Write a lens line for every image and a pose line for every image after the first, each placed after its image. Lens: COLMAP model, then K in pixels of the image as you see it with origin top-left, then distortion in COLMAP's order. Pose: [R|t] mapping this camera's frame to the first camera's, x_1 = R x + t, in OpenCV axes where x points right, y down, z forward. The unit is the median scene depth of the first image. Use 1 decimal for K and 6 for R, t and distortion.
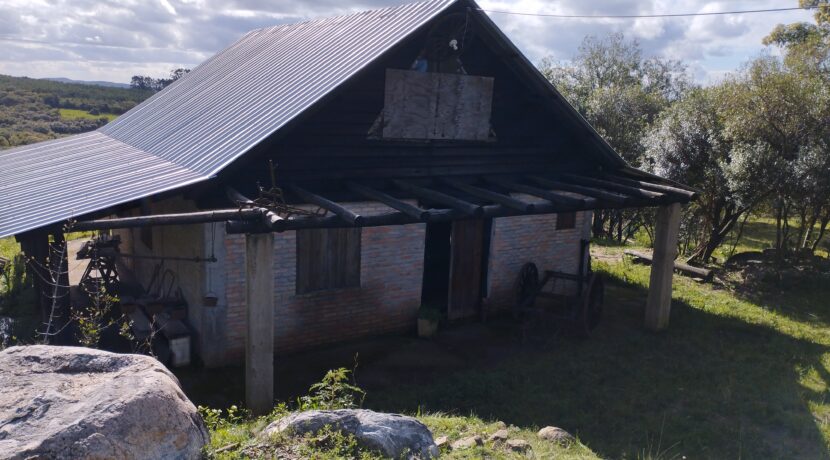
lens RADIAL K [[679.9, 0, 415.0], [0, 679.9, 230.0], [0, 0, 1]] dist [0.059961, -0.005097]
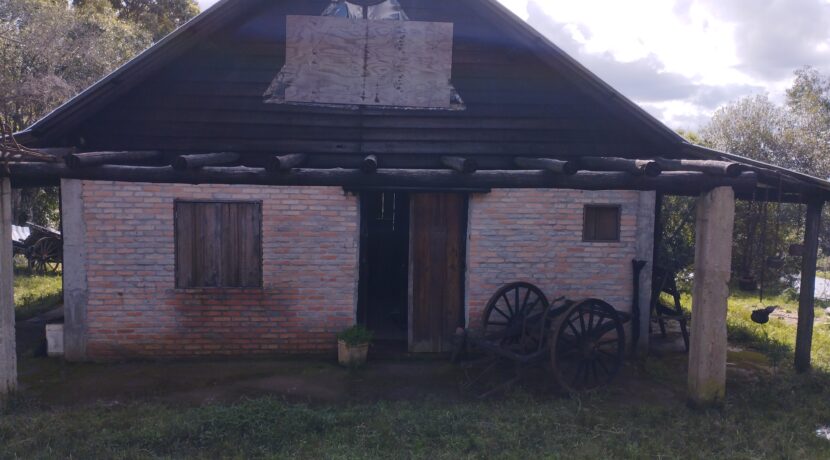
lens RADIAL K [[679.9, 0, 415.0], [0, 679.9, 230.0], [0, 0, 1]] dist [0.059961, -0.005097]
pose [[0.875803, 0.013181, -0.482489, 0.463924], [-0.072273, 0.991939, -0.104089, 0.085797], [0.477227, 0.126032, 0.869695, 0.378074]]
